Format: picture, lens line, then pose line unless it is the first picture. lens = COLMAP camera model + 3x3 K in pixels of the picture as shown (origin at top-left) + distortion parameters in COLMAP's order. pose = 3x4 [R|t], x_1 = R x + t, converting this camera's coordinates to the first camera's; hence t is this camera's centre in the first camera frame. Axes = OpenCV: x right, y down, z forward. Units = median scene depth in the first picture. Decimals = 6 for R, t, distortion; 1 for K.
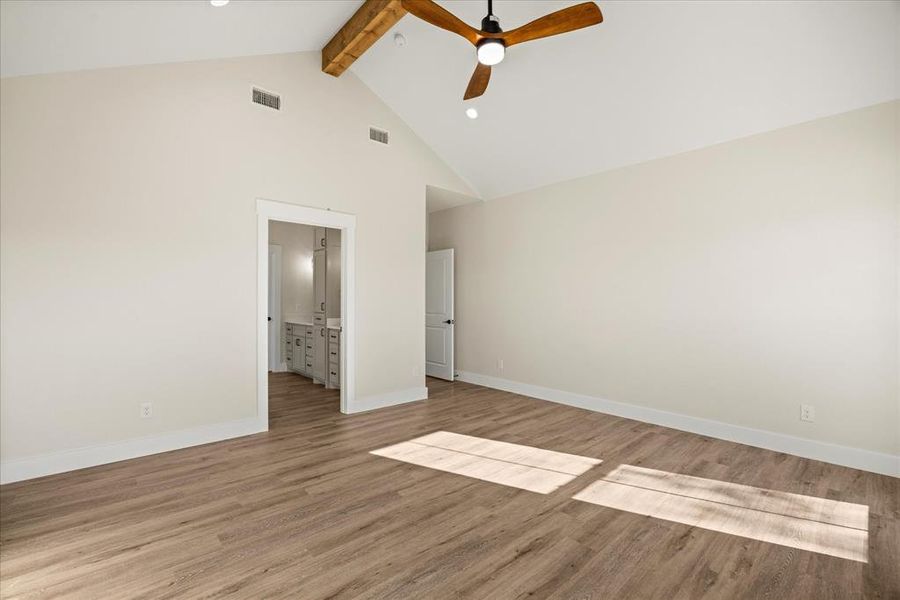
lens RADIAL K [[390.9, 0, 450.0], [0, 390.9, 300.0], [0, 0, 1]] dist [-0.000688, -0.000080]
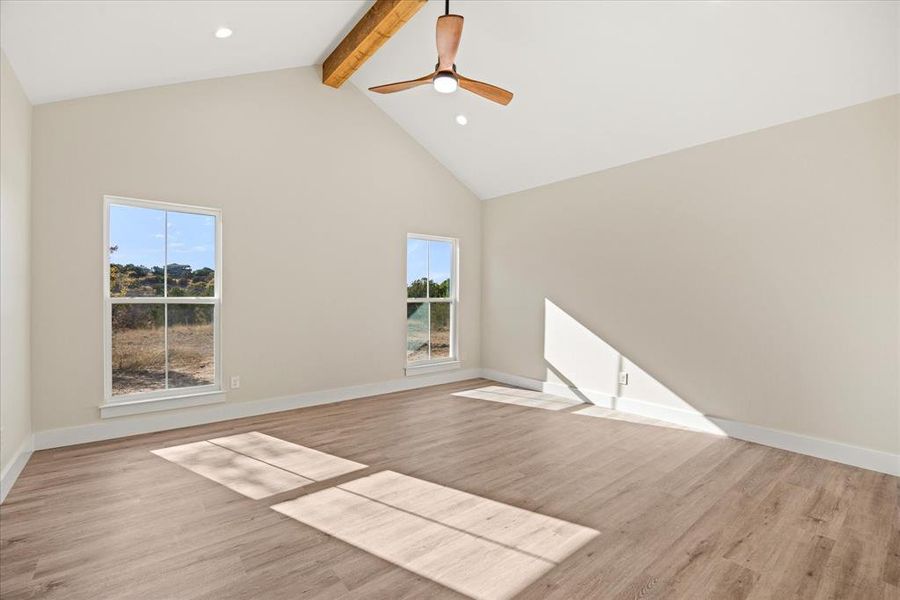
lens RADIAL K [[390.9, 0, 450.0], [0, 390.9, 300.0], [0, 0, 1]] dist [-0.000688, -0.000080]
pose [[-0.997845, -0.014920, 0.063895, 0.009022], [-0.014261, 0.999841, 0.010745, 0.002190], [-0.064045, 0.009811, -0.997899, 1.882310]]
